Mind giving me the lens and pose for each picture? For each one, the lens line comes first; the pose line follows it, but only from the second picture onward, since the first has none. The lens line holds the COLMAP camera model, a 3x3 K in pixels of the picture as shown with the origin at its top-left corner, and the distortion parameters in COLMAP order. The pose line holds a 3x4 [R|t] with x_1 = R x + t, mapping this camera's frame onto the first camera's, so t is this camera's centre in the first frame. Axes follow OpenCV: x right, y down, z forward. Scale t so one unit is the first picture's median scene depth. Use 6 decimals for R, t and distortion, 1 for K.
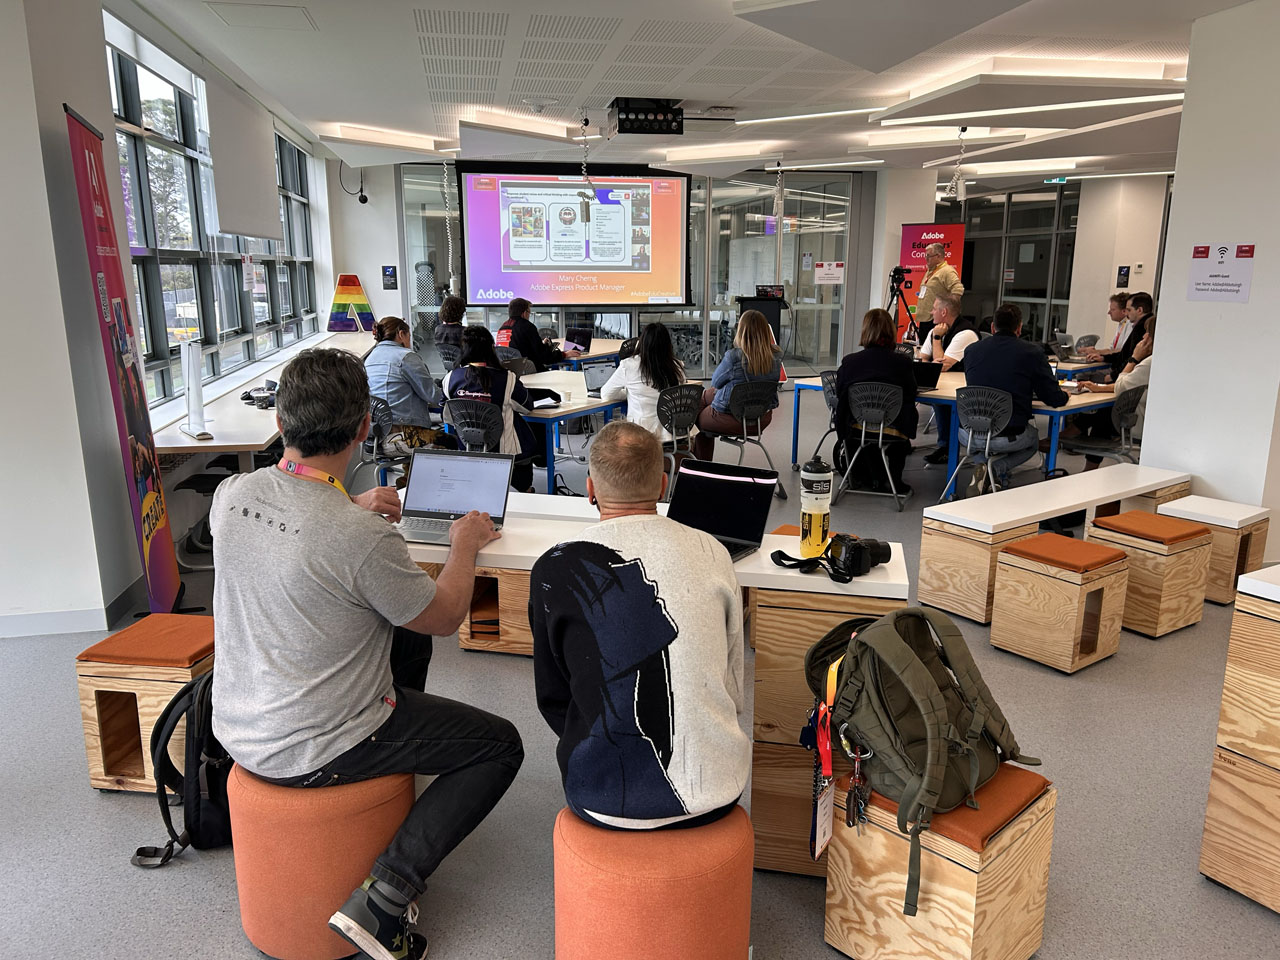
lens RADIAL K [[955.2, 0, 642.8], [0, 955.2, 488.0], [0, 0, 1]] dist [0.006961, -0.000373]
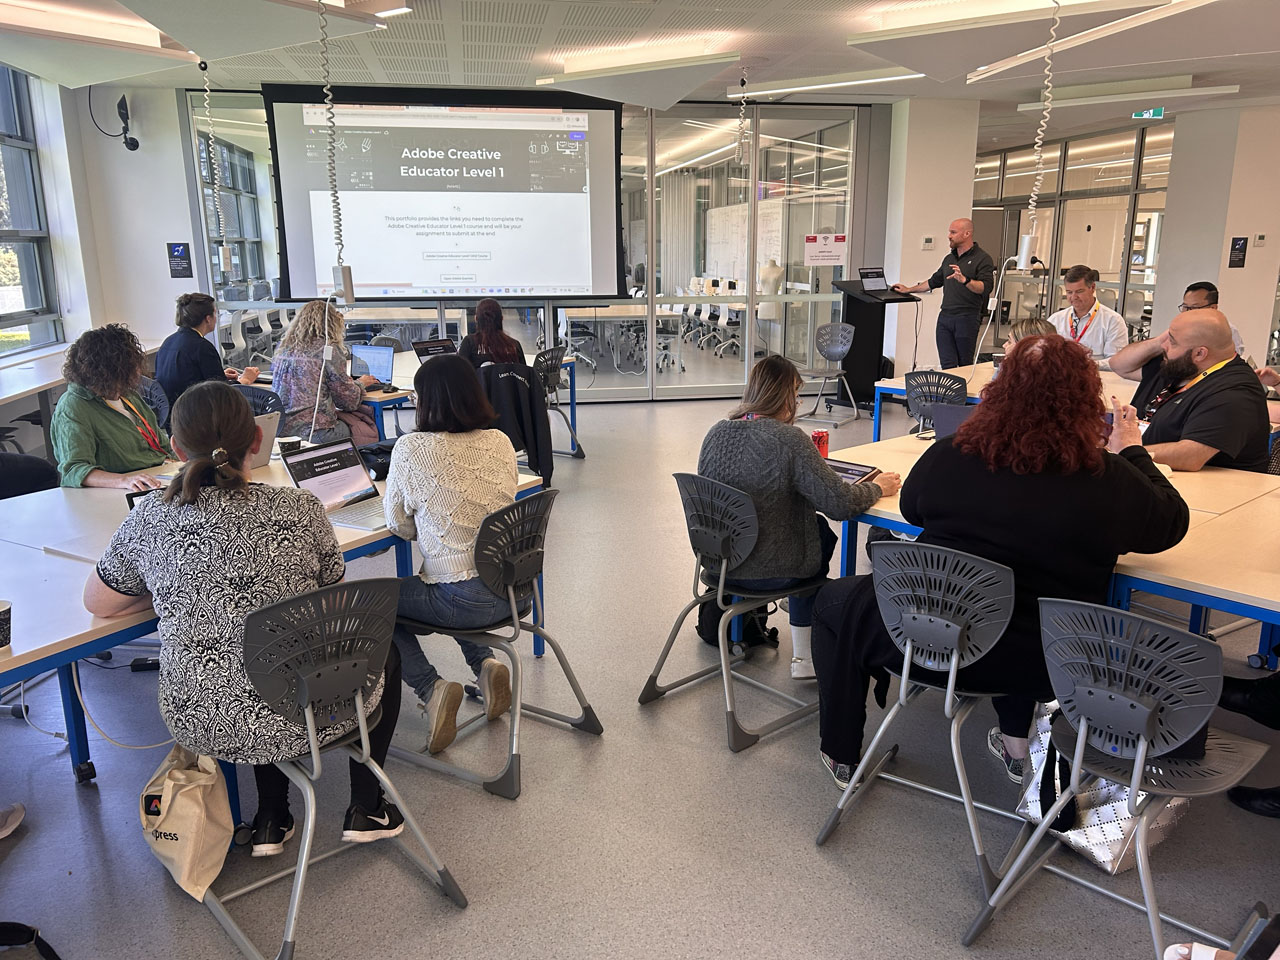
lens RADIAL K [[955.2, 0, 642.8], [0, 955.2, 488.0], [0, 0, 1]] dist [0.006961, -0.000373]
pose [[0.999983, -0.005666, -0.001373, 0.064039], [0.005695, 0.999727, 0.022644, -0.070651], [0.001244, -0.022652, 0.999743, 0.311356]]
